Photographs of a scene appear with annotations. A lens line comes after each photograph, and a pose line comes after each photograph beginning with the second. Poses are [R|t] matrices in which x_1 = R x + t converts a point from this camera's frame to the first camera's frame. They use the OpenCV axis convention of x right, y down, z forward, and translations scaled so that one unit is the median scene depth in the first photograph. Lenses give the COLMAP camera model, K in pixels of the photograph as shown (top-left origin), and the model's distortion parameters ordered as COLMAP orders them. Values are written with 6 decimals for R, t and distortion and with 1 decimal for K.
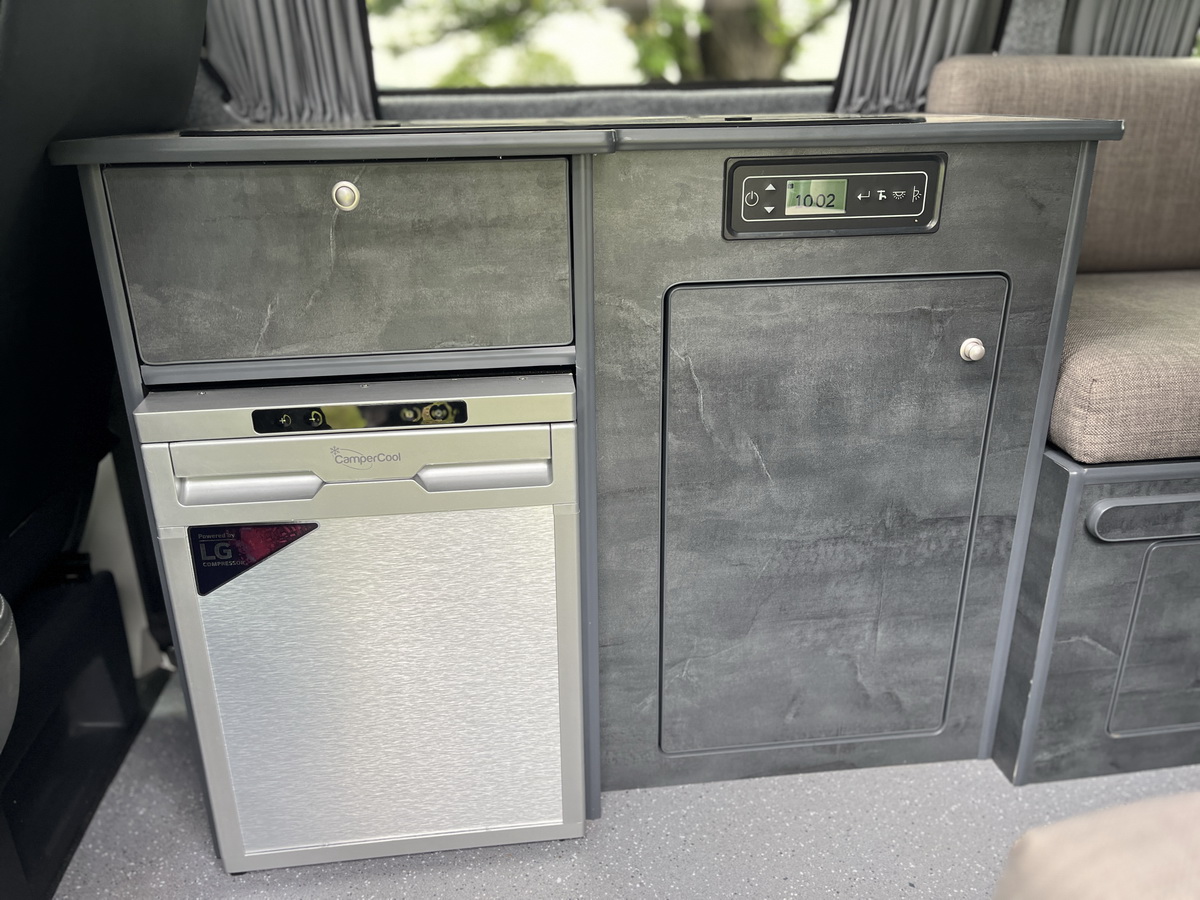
lens RADIAL K [[910.8, 0, 596.0], [0, 910.8, 453.4], [0, 0, 1]] dist [0.038624, -0.049098]
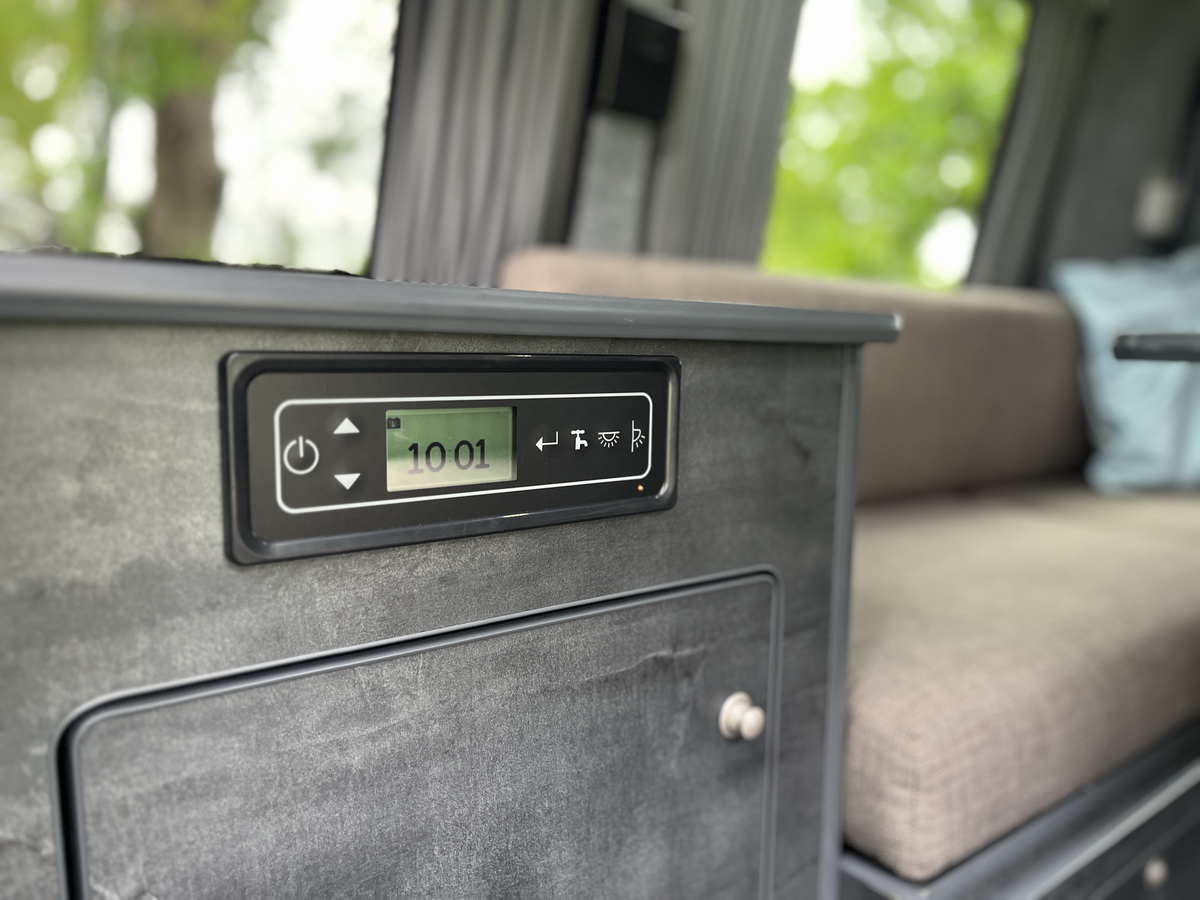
lens RADIAL K [[910.8, 0, 578.6], [0, 910.8, 476.6], [0, 0, 1]] dist [0.038624, -0.049098]
pose [[0.853791, -0.044745, 0.518689, 0.067536], [0.161544, 0.969892, -0.182242, -0.173895], [-0.494918, 0.239388, 0.835314, 0.597602]]
